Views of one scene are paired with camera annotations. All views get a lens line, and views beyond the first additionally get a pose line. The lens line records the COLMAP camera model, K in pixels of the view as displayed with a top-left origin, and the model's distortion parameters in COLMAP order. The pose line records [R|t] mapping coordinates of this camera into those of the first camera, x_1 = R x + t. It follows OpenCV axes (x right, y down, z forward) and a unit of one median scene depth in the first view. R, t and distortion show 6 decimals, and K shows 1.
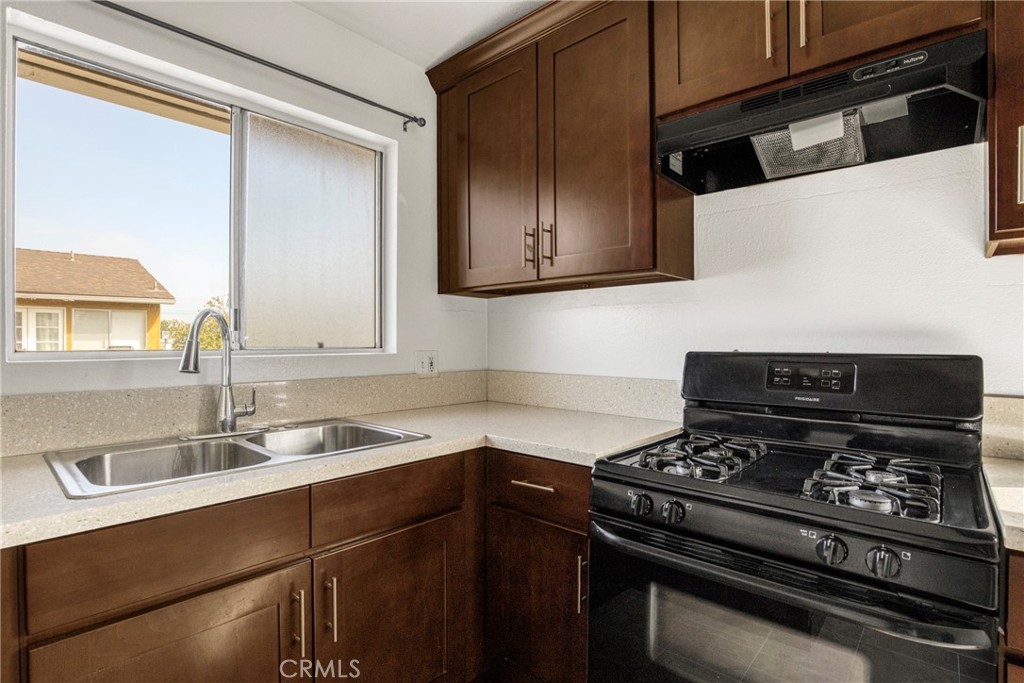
lens RADIAL K [[496.1, 0, 508.8], [0, 496.1, 346.5], [0, 0, 1]] dist [-0.018092, -0.000282]
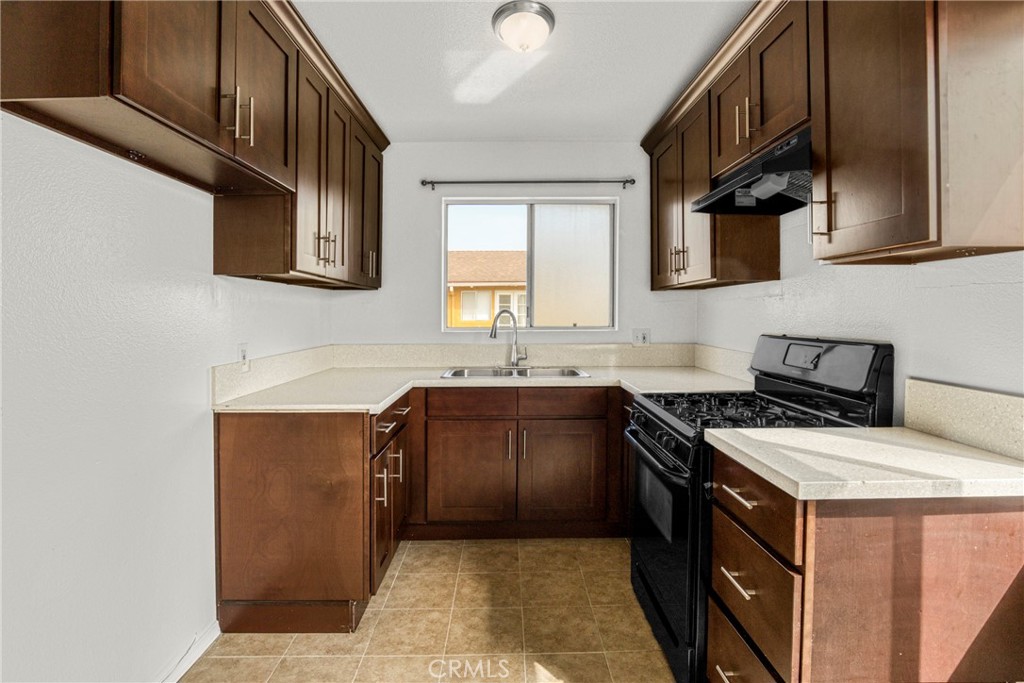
lens RADIAL K [[496.1, 0, 519.4], [0, 496.1, 311.0], [0, 0, 1]] dist [-0.018092, -0.000282]
pose [[0.699348, -0.006760, -0.714749, 0.731310], [-0.003680, 0.999908, -0.013058, -0.028838], [0.714772, 0.011762, 0.699259, -0.359043]]
